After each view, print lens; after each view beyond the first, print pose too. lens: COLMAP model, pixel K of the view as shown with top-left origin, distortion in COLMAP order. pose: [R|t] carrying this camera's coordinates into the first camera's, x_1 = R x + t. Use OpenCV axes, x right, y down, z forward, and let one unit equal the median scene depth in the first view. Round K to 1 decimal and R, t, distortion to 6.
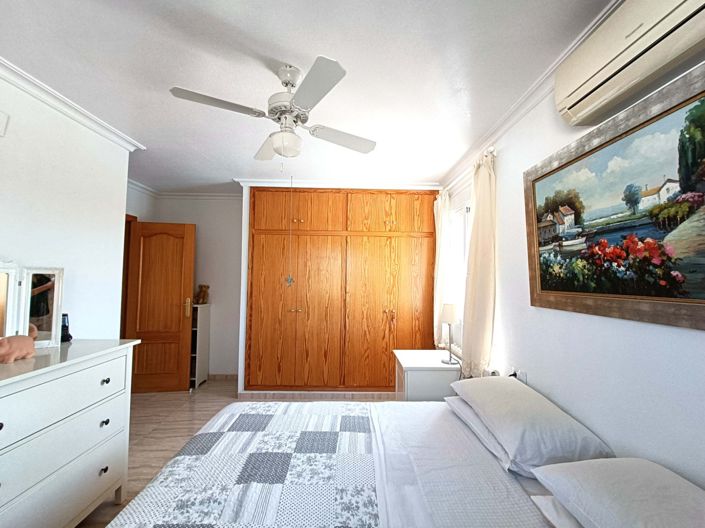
lens RADIAL K [[314.6, 0, 354.3], [0, 314.6, 264.0], [0, 0, 1]] dist [0.002454, -0.002042]
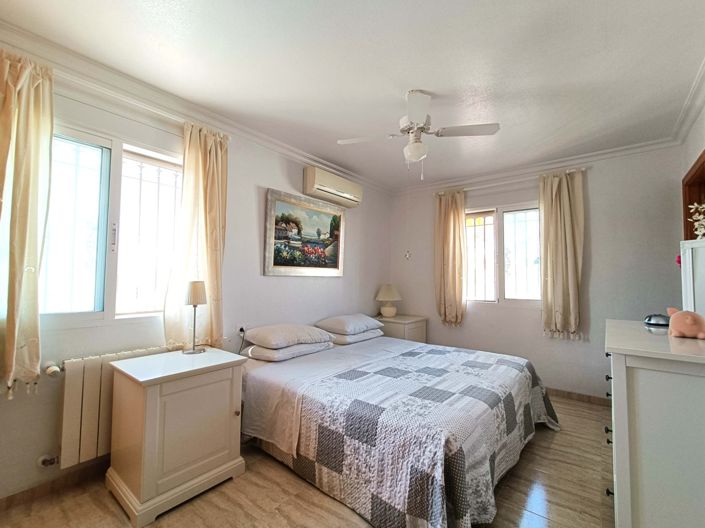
lens RADIAL K [[314.6, 0, 354.3], [0, 314.6, 264.0], [0, 0, 1]] dist [0.002454, -0.002042]
pose [[-0.769108, 0.010705, 0.639029, -0.746379], [-0.047626, 0.996120, -0.074007, 0.166759], [-0.637342, -0.087354, -0.765614, 1.876256]]
